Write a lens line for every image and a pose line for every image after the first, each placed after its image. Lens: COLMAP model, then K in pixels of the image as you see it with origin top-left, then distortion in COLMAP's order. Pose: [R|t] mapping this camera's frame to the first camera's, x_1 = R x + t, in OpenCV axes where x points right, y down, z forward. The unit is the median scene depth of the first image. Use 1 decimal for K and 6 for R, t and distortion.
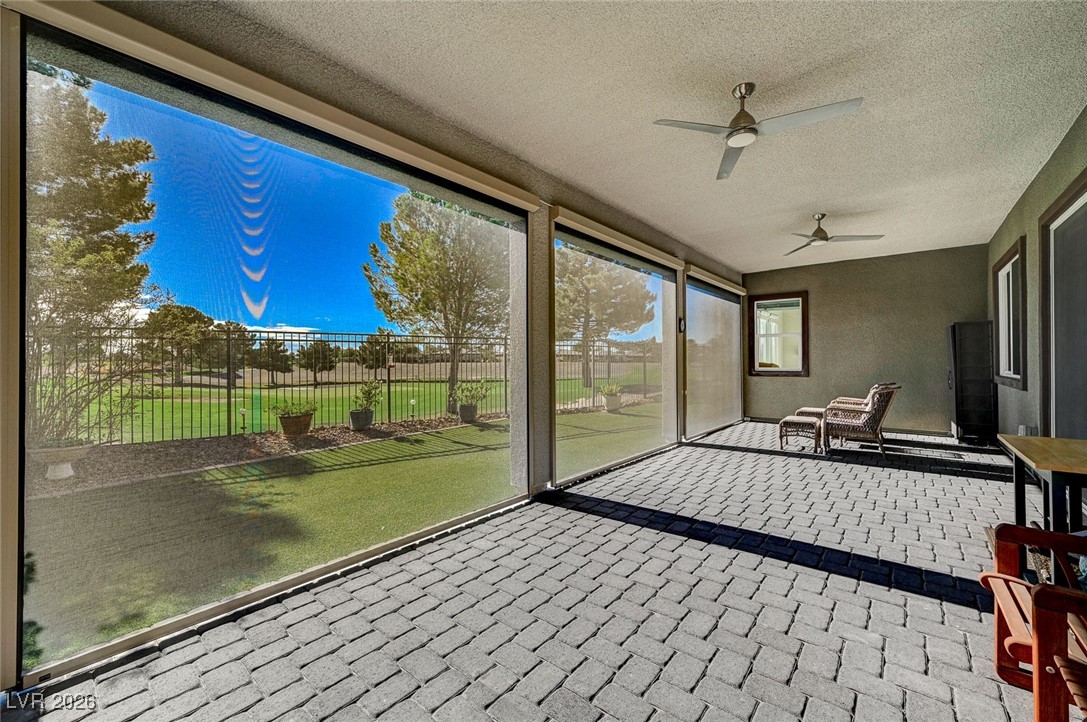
lens RADIAL K [[437.5, 0, 542.1], [0, 437.5, 355.8], [0, 0, 1]] dist [0.000281, 0.000111]
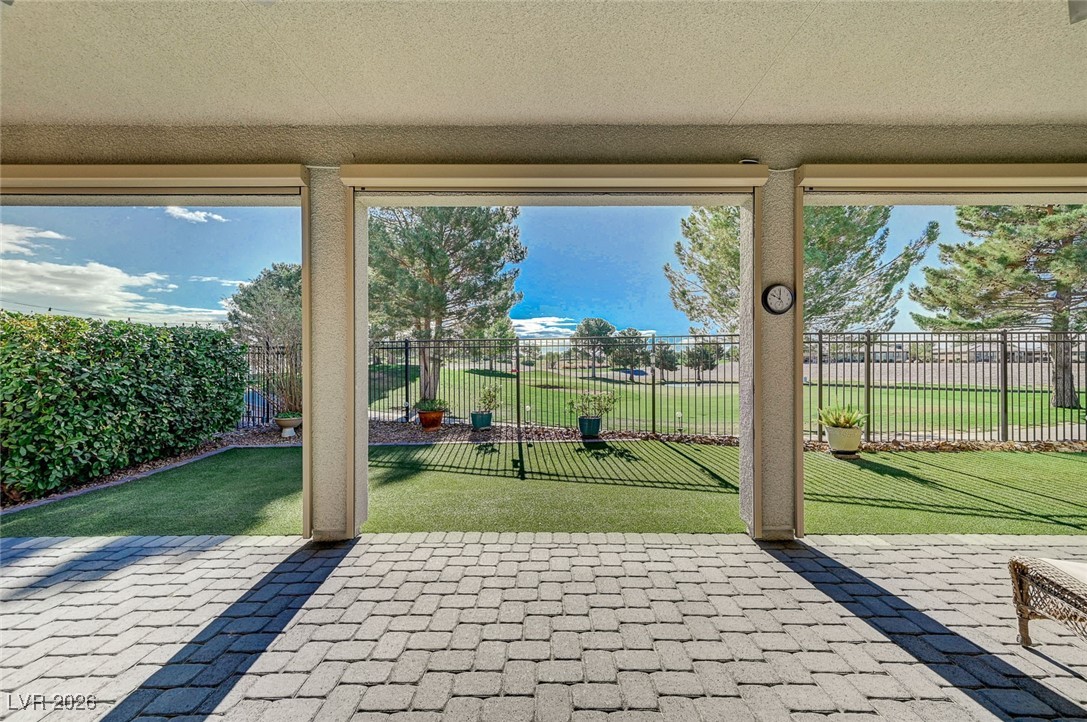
lens RADIAL K [[426.5, 0, 521.1], [0, 426.5, 359.7], [0, 0, 1]] dist [0.019325, 0.000043]
pose [[0.645389, 0.000114, -0.763854, 0.350506], [0.007605, 0.999949, 0.006575, -0.005961], [0.763817, -0.010053, 0.645355, 0.272734]]
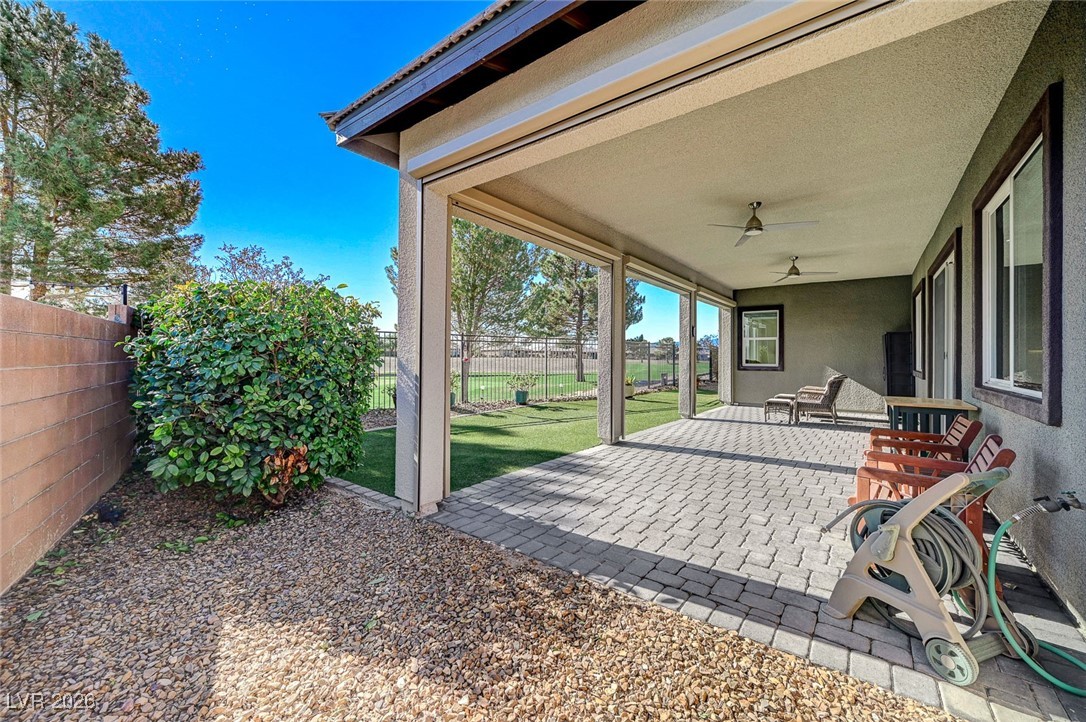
lens RADIAL K [[425.7, 0, 545.5], [0, 425.7, 350.3], [0, 0, 1]] dist [0.000903, 0.000134]
pose [[0.998898, 0.011637, 0.045469, -0.133858], [-0.011483, 0.999927, -0.003628, -0.000960], [-0.045508, 0.003102, 0.998959, -0.199264]]
